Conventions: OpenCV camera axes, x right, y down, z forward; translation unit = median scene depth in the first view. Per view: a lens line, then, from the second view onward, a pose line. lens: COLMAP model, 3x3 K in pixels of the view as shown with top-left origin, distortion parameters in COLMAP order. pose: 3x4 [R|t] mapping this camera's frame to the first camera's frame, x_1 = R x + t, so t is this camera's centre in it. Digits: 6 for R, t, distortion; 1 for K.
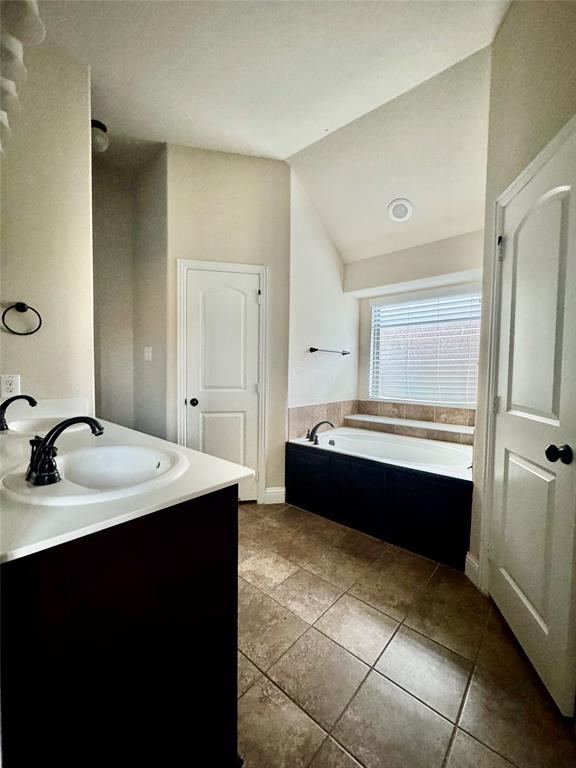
lens RADIAL K [[308.0, 0, 288.0], [0, 308.0, 384.0], [0, 0, 1]] dist [-0.001920, 0.000094]
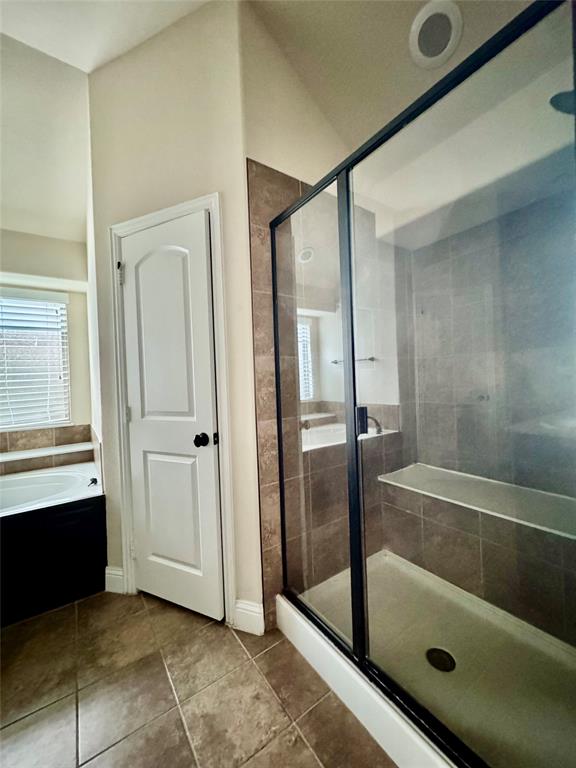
lens RADIAL K [[308.0, 0, 288.0], [0, 308.0, 384.0], [0, 0, 1]] dist [-0.001920, 0.000094]
pose [[0.227004, -0.024833, 0.973577, -0.257817], [0.076030, 0.997076, 0.007705, -0.004280], [-0.970922, 0.072272, 0.228228, 0.187036]]
